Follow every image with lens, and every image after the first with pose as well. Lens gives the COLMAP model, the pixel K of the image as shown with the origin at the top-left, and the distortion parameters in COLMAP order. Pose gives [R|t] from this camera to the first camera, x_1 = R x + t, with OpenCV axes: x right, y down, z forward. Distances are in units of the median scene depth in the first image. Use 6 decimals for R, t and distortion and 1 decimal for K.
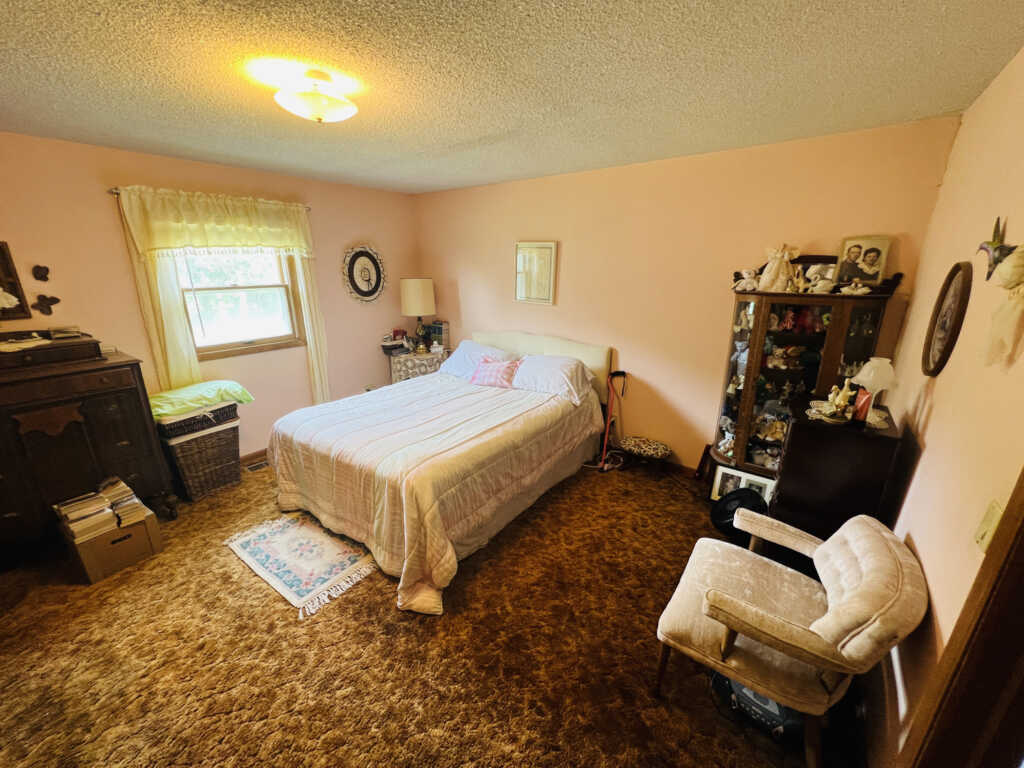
lens RADIAL K [[409.8, 0, 513.5], [0, 409.8, 384.0], [0, 0, 1]] dist [-0.000136, -0.000108]
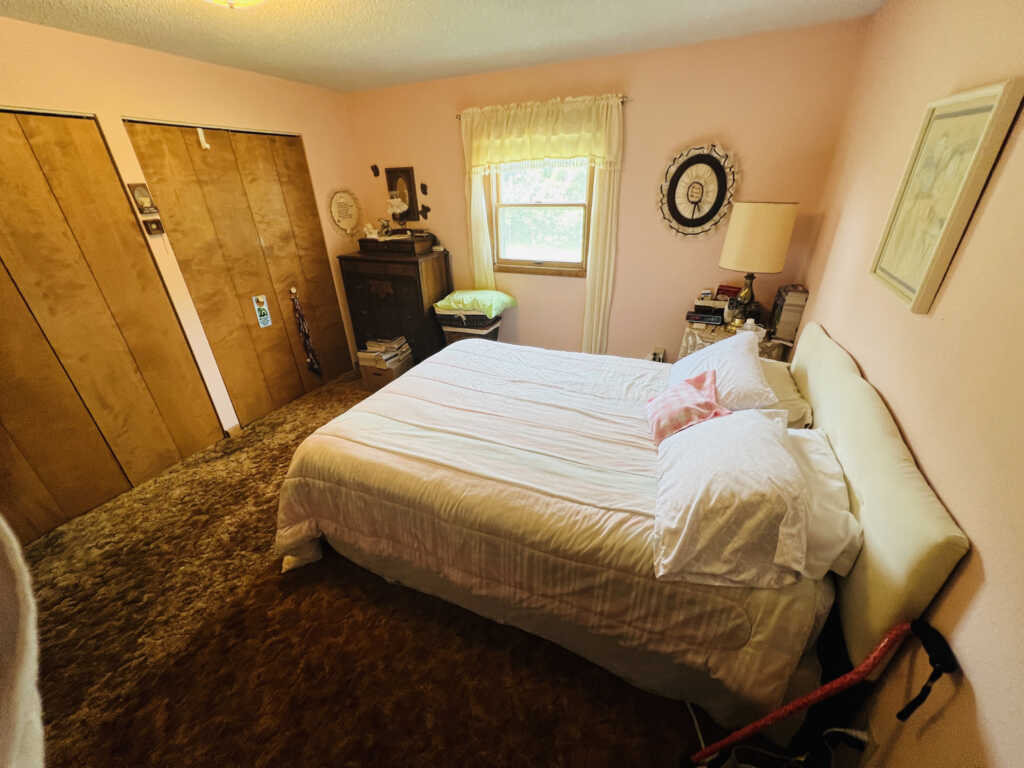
lens RADIAL K [[409.8, 0, 512.8], [0, 409.8, 385.0], [0, 0, 1]] dist [-0.000136, -0.000108]
pose [[0.231395, 0.432429, -0.871471, 0.379734], [-0.253315, 0.891664, 0.375188, -0.214154], [0.939302, 0.133940, 0.315868, 0.723035]]
